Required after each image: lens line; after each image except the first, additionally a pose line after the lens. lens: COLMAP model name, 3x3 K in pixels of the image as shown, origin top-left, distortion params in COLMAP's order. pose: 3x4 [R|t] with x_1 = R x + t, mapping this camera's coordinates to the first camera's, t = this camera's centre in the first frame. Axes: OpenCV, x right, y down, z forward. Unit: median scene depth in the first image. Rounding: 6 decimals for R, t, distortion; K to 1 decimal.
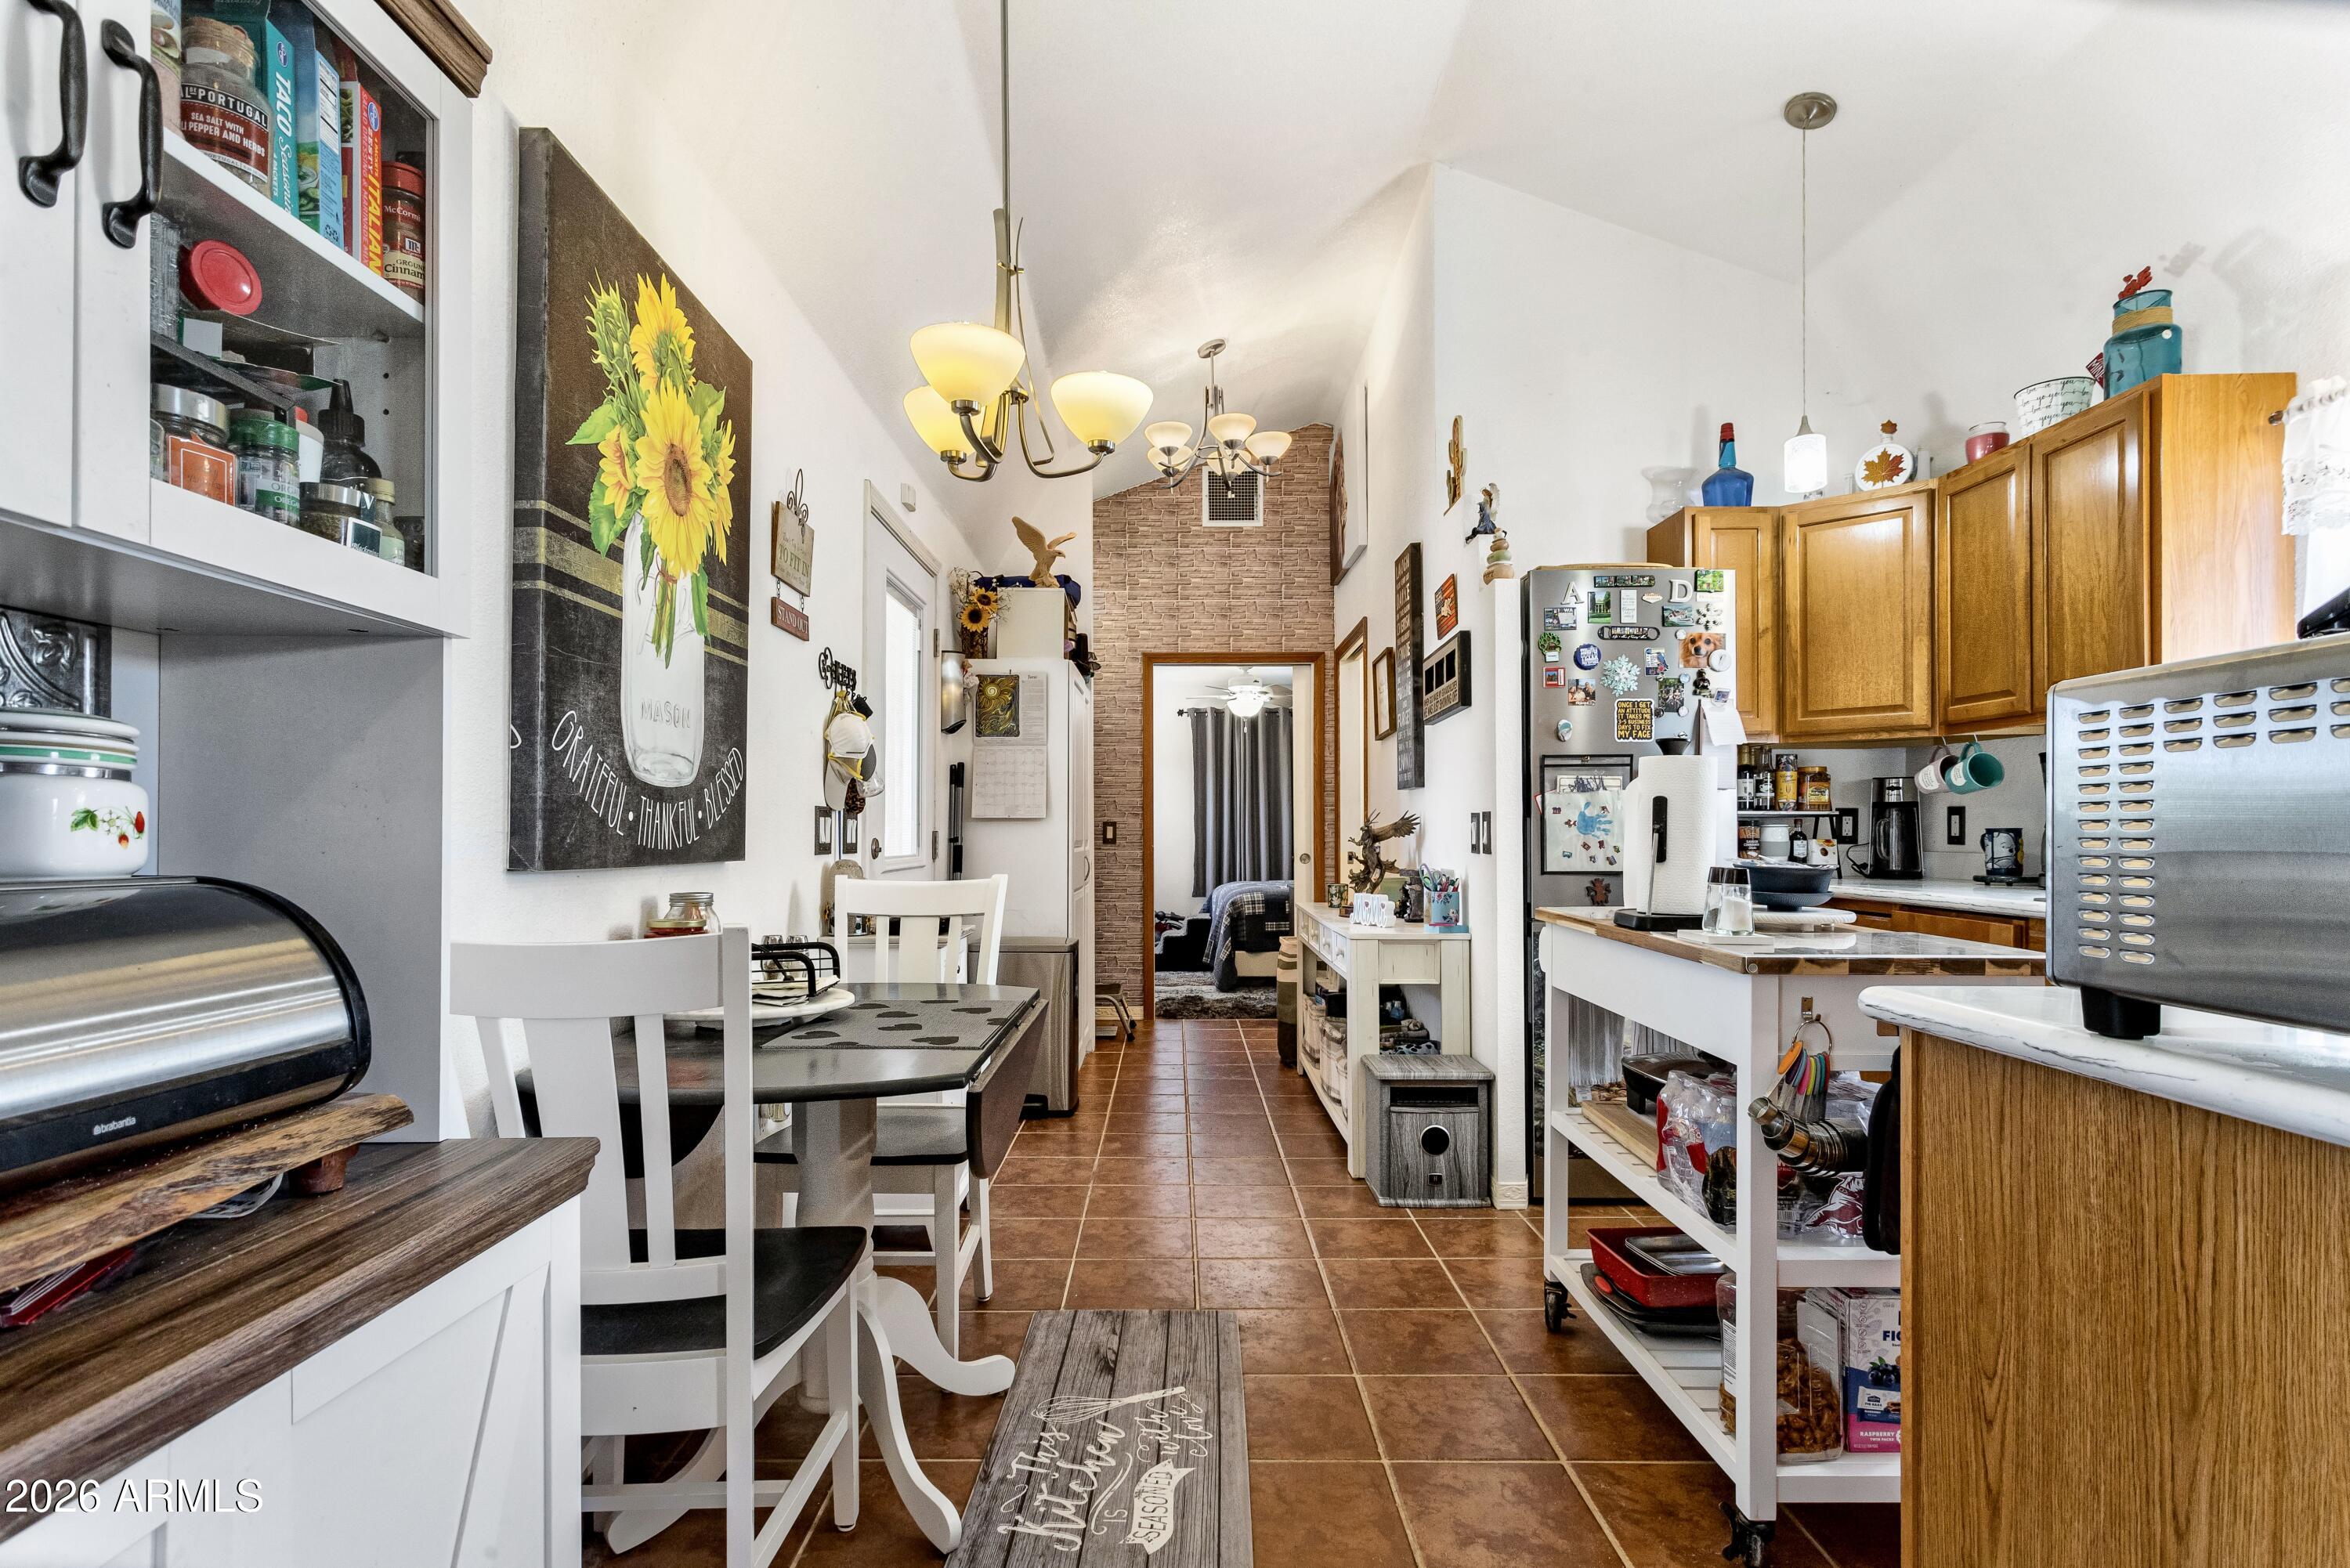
lens RADIAL K [[1170.2, 0, 1183.6], [0, 1170.2, 822.5], [0, 0, 1]] dist [0.004538, 0.001519]
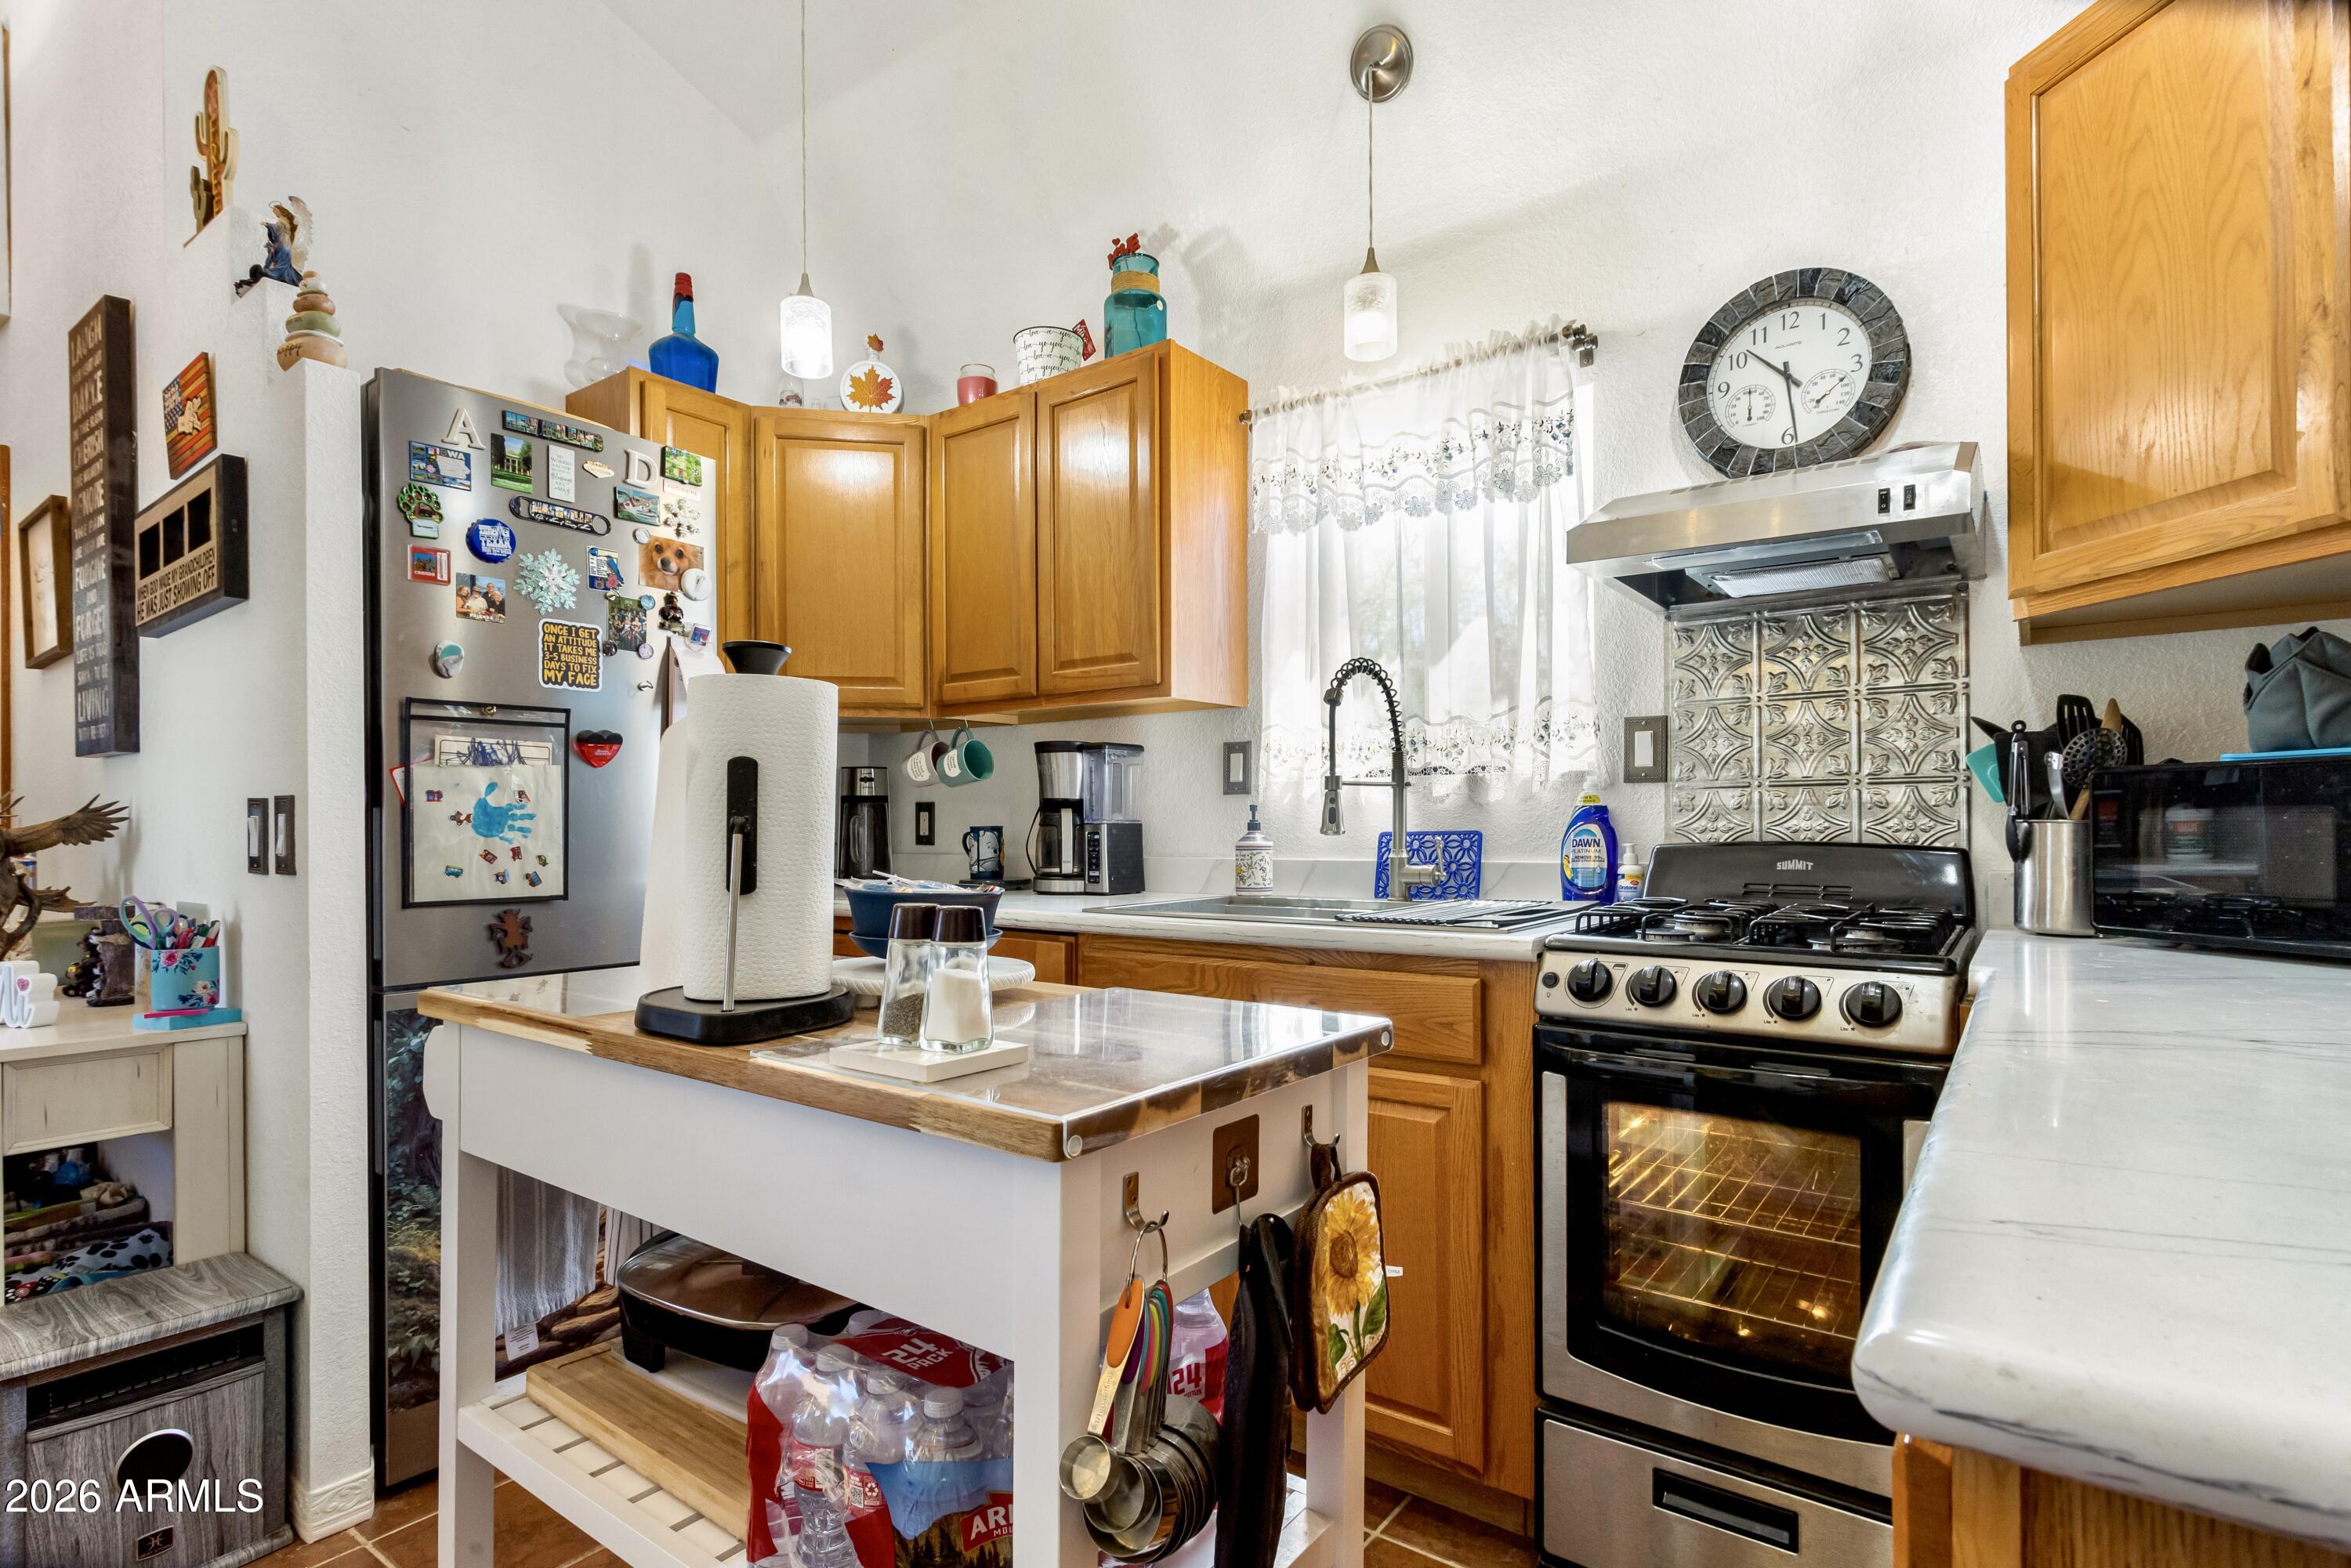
lens RADIAL K [[1170.7, 0, 1184.1], [0, 1170.7, 822.5], [0, 0, 1]] dist [0.004538, 0.001519]
pose [[0.607917, 0.001855, 0.793999, 0.083261], [-0.001633, 0.999998, -0.001086, 0.002859], [-0.793999, -0.000636, 0.607918, 0.350399]]
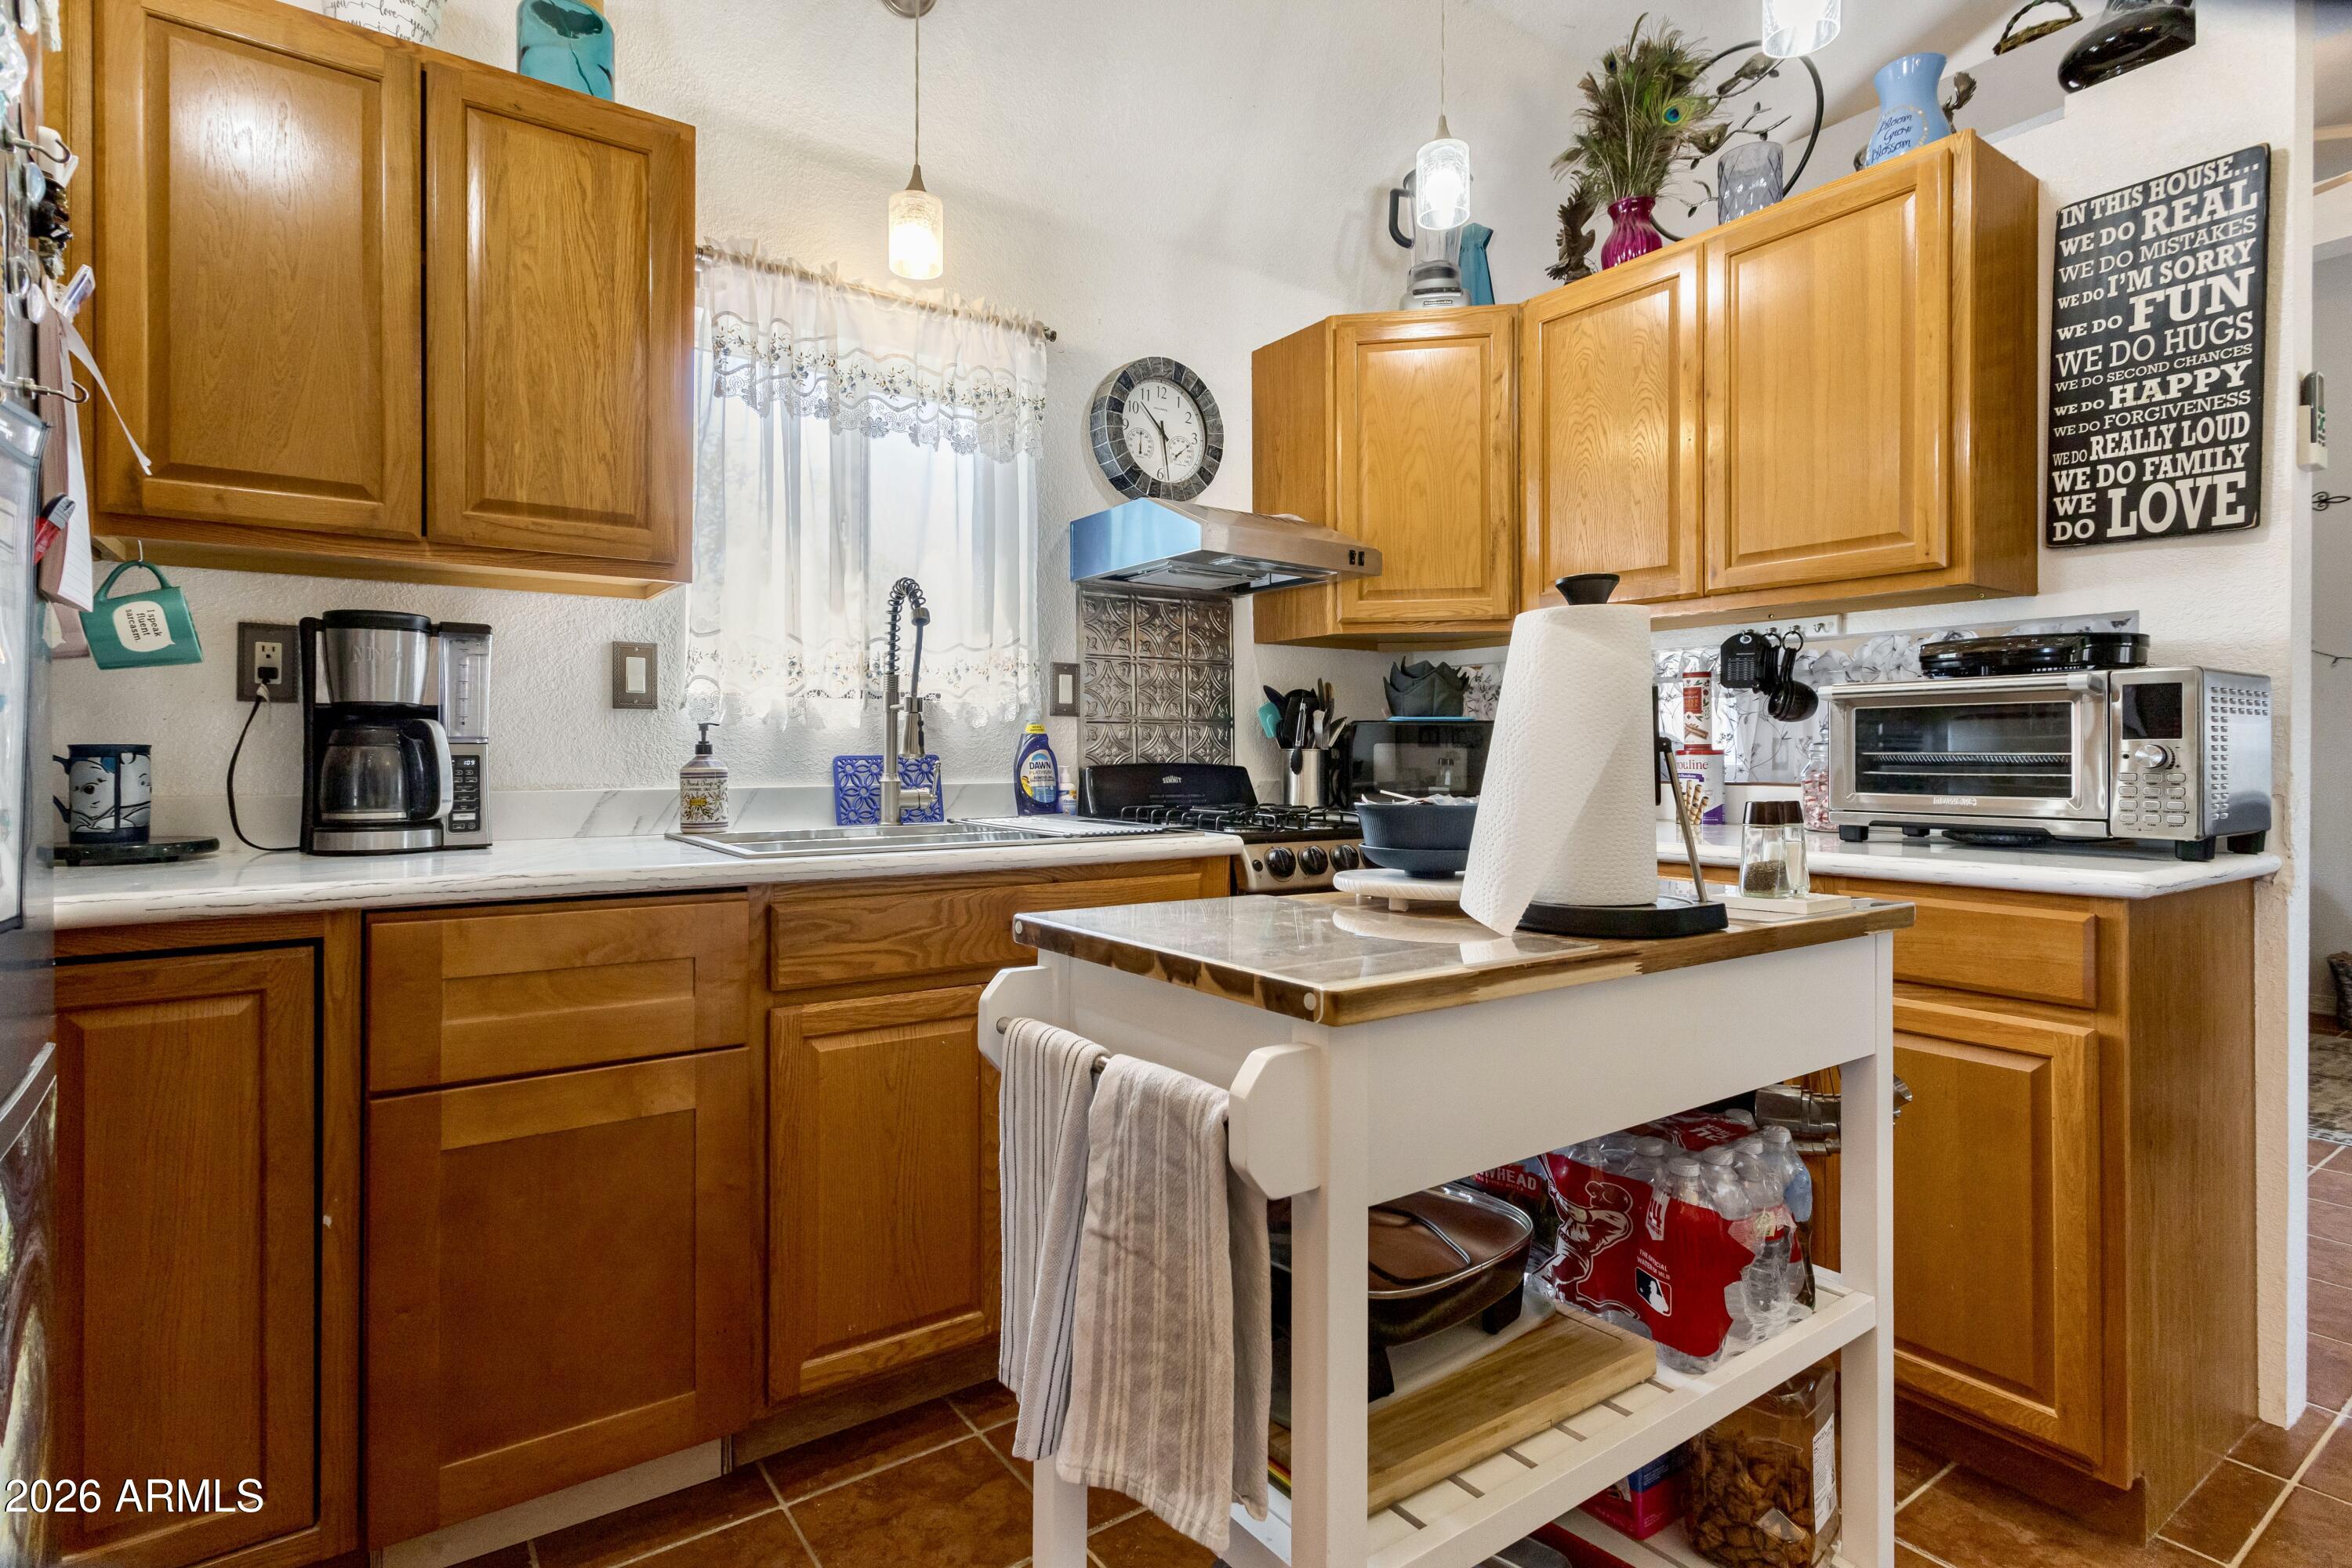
lens RADIAL K [[1171.0, 0, 1176.7], [0, 1171.0, 756.6], [0, 0, 1]] dist [0.001740, 0.000275]
pose [[-0.573234, -0.000355, 0.819392, 0.050532], [-0.004715, 0.999985, -0.002865, 0.009347], [-0.819378, -0.005505, -0.573227, 0.961280]]
